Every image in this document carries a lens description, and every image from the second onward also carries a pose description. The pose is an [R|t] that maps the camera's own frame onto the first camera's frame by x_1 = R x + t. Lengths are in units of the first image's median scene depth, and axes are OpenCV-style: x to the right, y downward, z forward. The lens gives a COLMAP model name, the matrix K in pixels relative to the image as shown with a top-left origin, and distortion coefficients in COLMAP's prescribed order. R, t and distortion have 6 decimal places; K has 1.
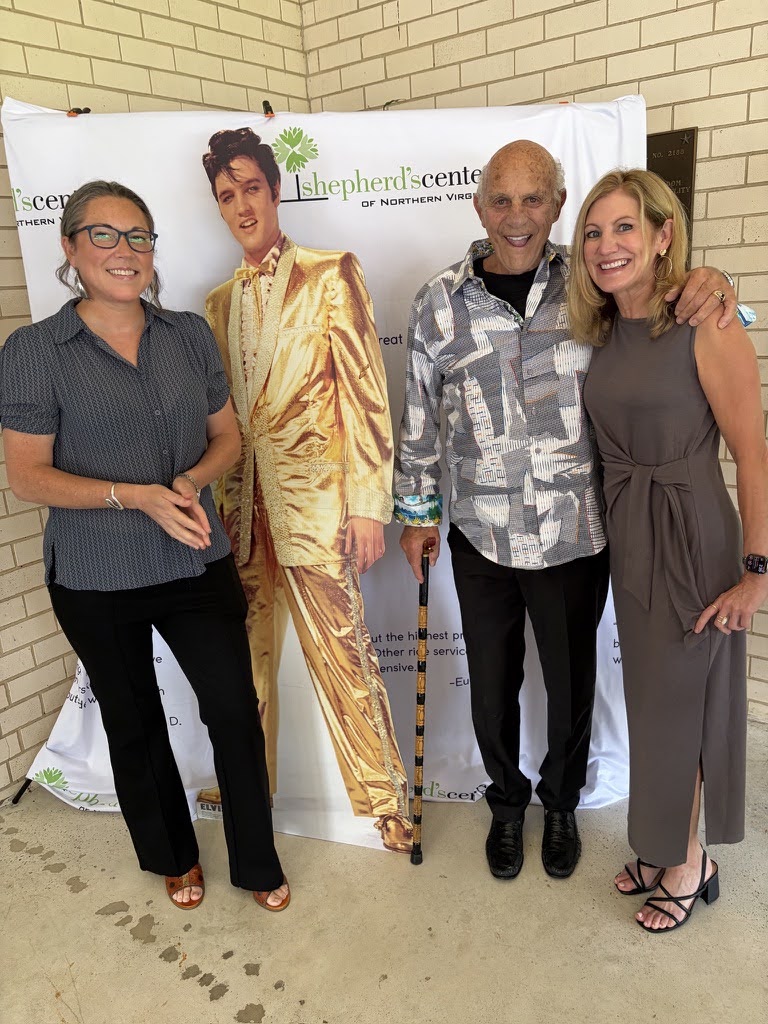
lens RADIAL K [[793.0, 0, 388.7], [0, 793.0, 510.0], [0, 0, 1]] dist [0.077334, -0.100788]
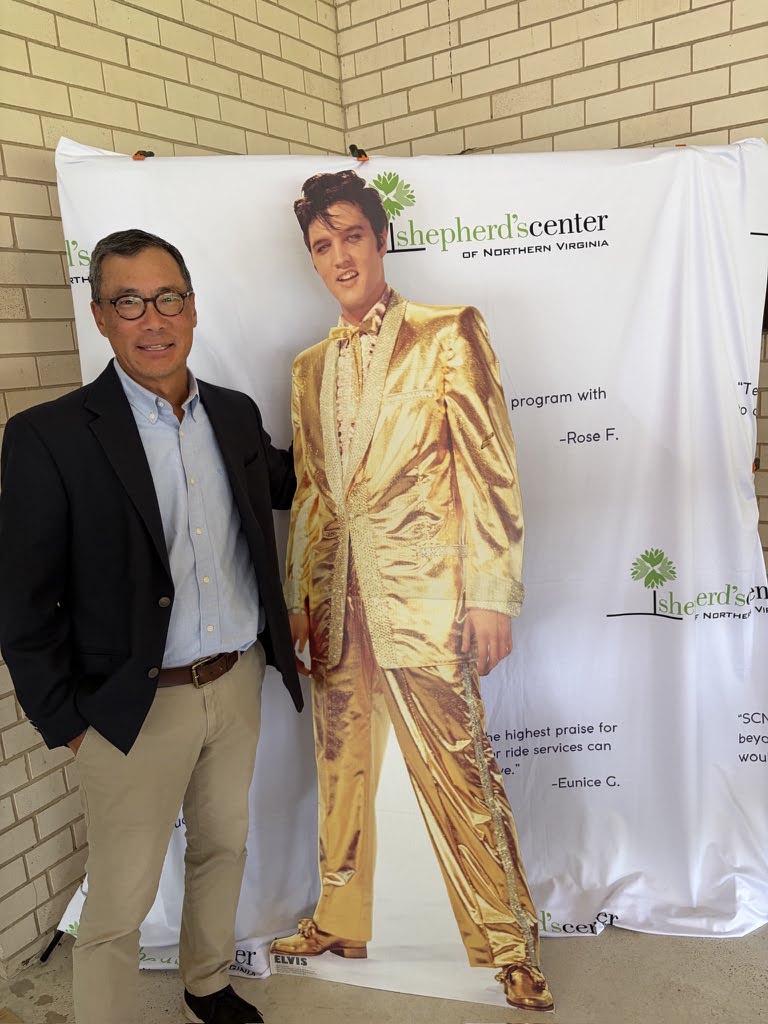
lens RADIAL K [[793.0, 0, 388.7], [0, 793.0, 510.0], [0, 0, 1]] dist [0.077334, -0.100788]
pose [[0.998268, -0.024551, 0.053458, -0.171548], [0.028568, 0.996721, -0.075710, -0.033899], [-0.051424, 0.077106, 0.995696, 0.139425]]
